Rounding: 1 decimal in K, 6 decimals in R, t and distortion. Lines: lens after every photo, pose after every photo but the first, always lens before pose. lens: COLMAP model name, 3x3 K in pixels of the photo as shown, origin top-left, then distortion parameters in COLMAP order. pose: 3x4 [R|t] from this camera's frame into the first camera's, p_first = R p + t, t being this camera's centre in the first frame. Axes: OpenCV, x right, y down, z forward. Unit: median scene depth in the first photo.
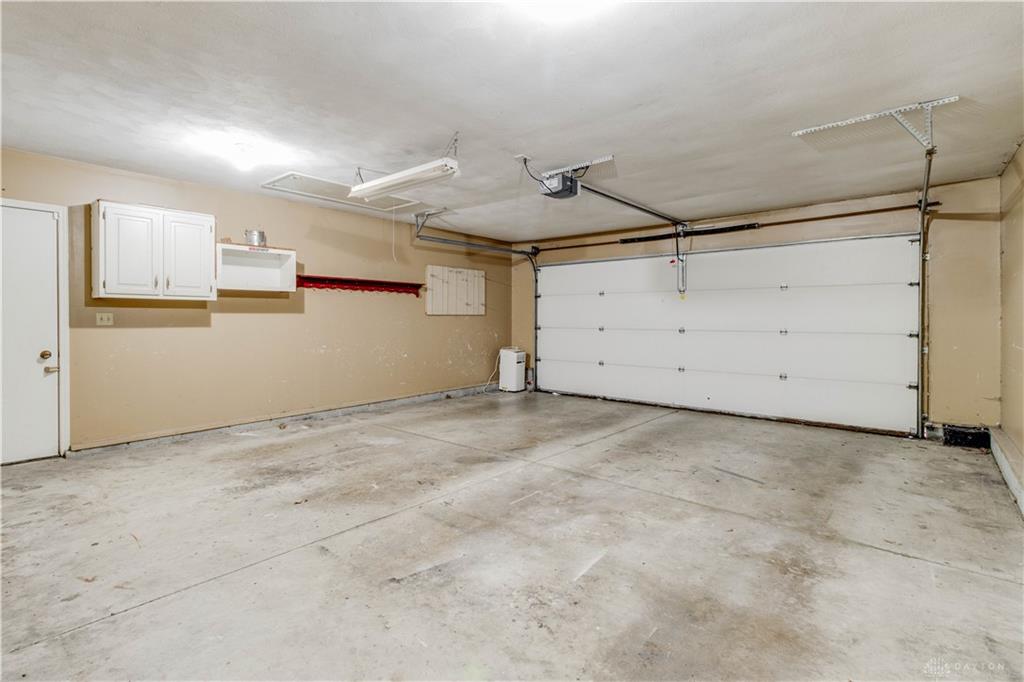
lens RADIAL K [[475.6, 0, 512.6], [0, 475.6, 332.0], [0, 0, 1]] dist [-0.004575, 0.001255]
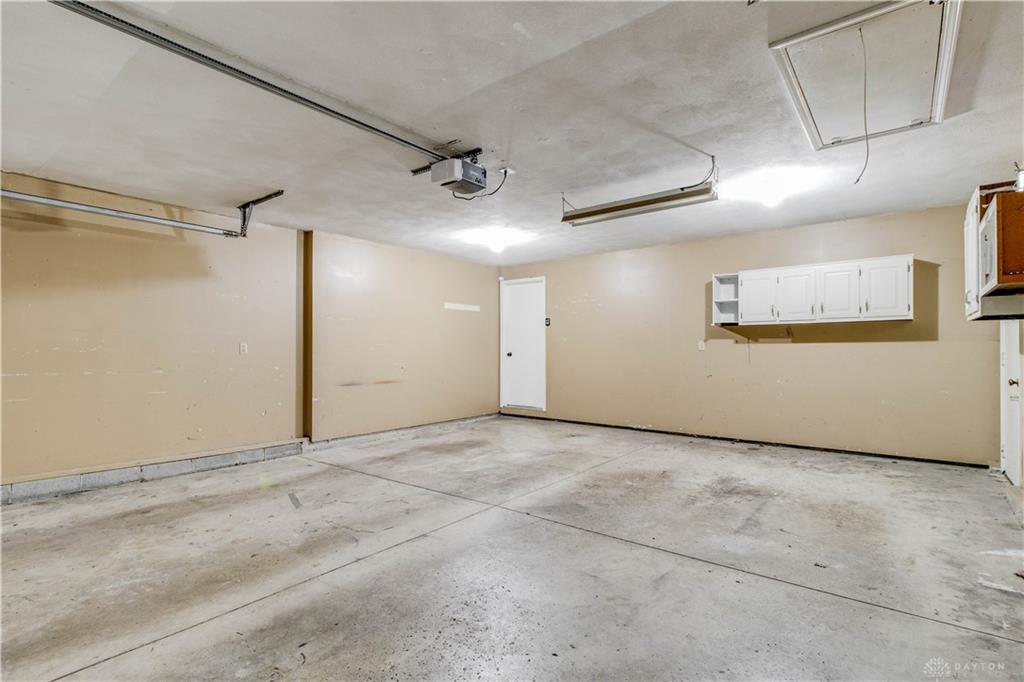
lens RADIAL K [[475.6, 0, 511.7], [0, 475.6, 342.6], [0, 0, 1]] dist [-0.004575, 0.001255]
pose [[-0.999784, 0.000540, -0.020777, 0.036609], [0.000282, 0.999923, 0.012426, -0.045561], [0.020783, 0.012418, -0.999707, 2.086632]]
